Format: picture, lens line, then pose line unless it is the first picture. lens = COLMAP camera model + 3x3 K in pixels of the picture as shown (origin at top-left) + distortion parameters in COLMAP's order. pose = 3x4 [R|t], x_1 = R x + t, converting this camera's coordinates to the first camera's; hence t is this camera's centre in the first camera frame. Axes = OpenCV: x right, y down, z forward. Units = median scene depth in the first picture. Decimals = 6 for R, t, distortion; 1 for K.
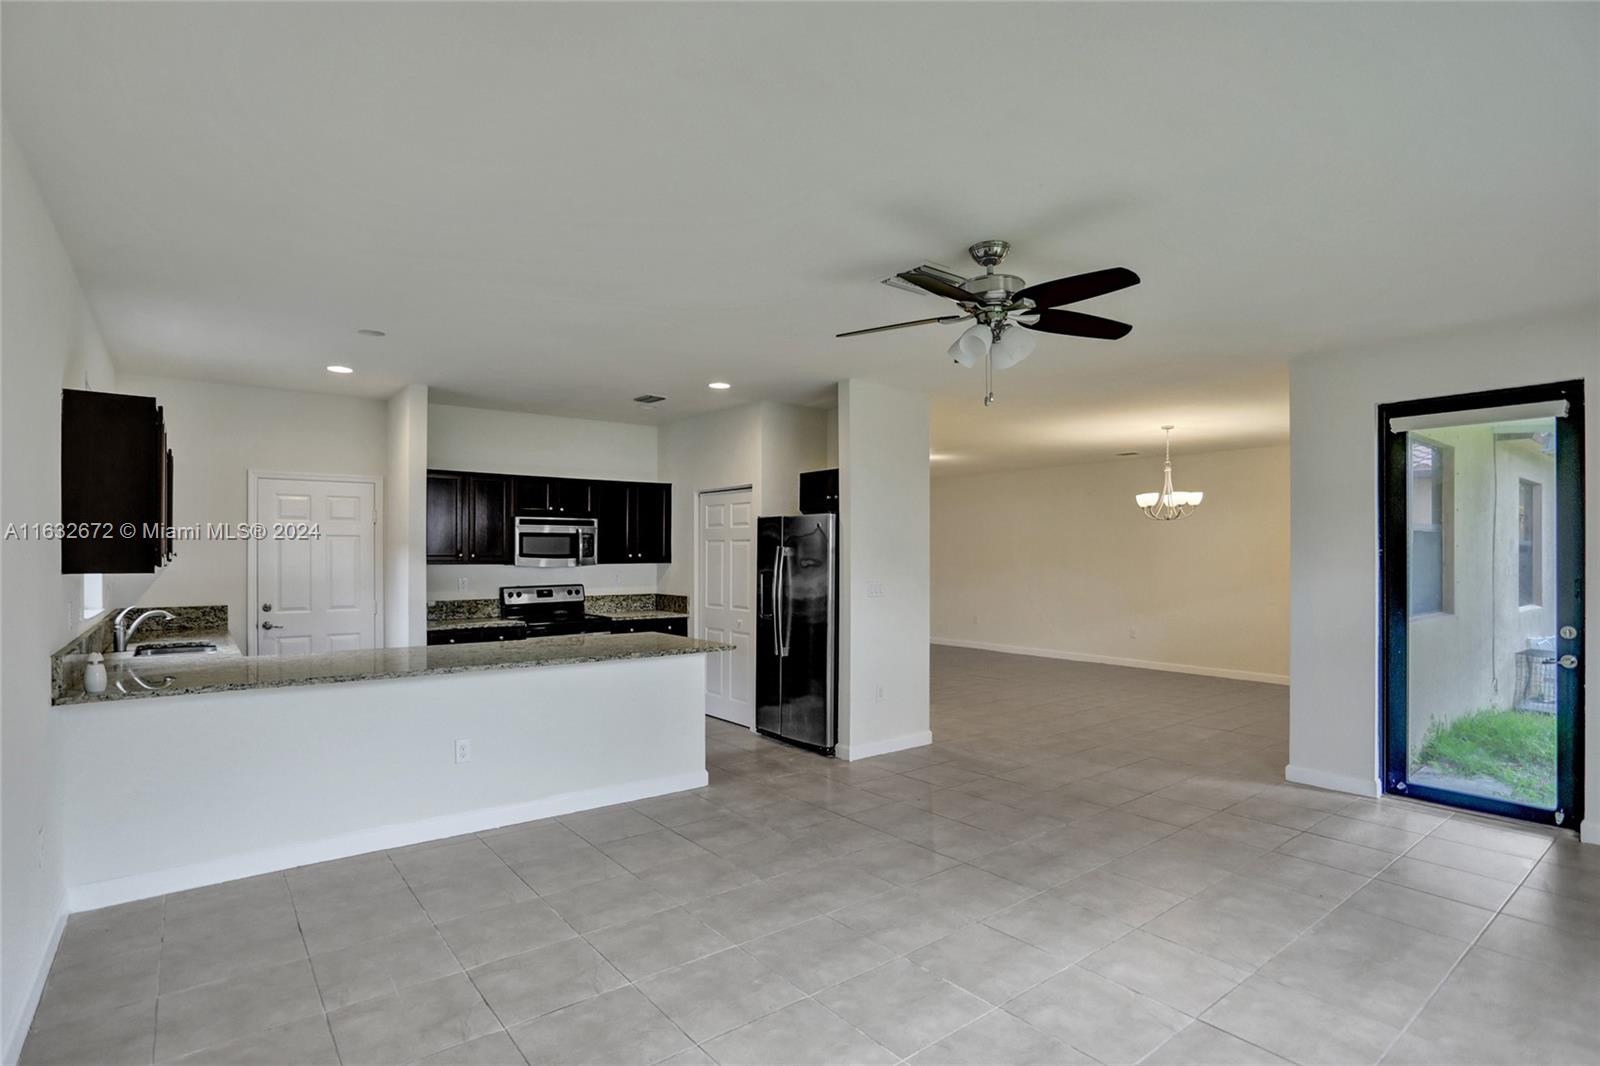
lens RADIAL K [[785.4, 0, 804.6], [0, 785.4, 545.9], [0, 0, 1]] dist [-0.058986, 0.028563]
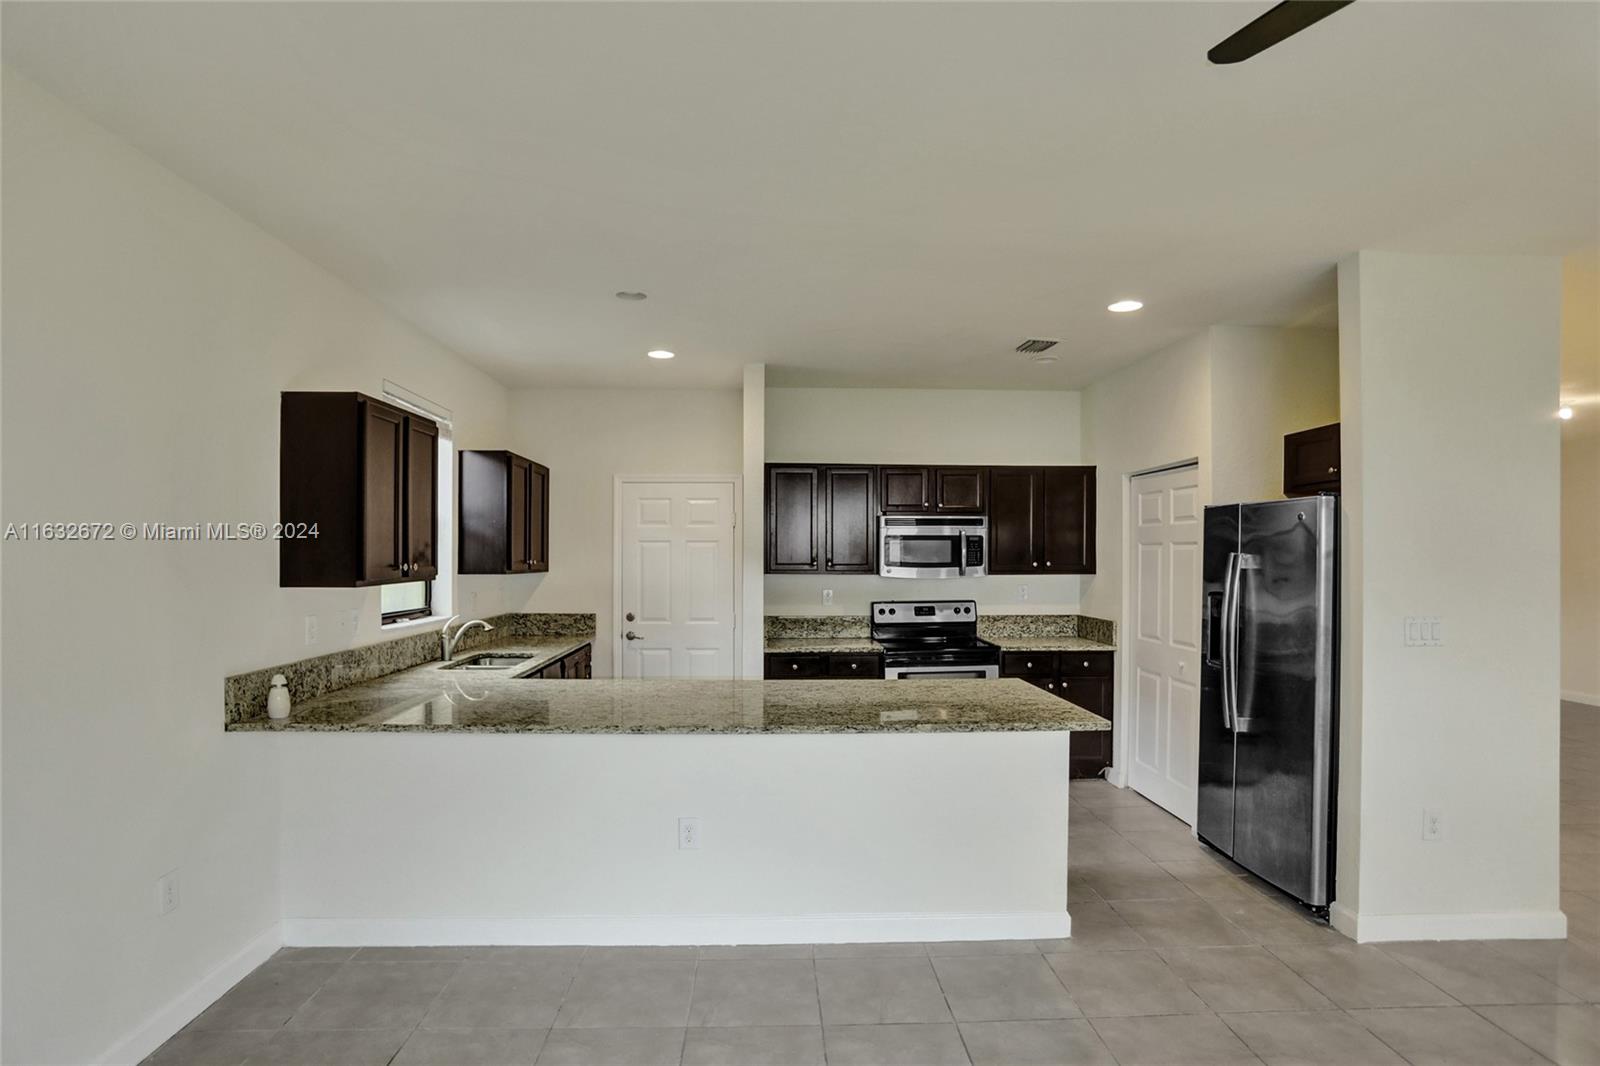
lens RADIAL K [[815.9, 0, 796.8], [0, 815.9, 550.7], [0, 0, 1]] dist [-0.059480, 0.031563]
pose [[0.807603, -0.002188, -0.589722, 0.062524], [0.004149, 0.999989, 0.001971, -0.003473], [0.589712, -0.004039, 0.807604, 0.283442]]
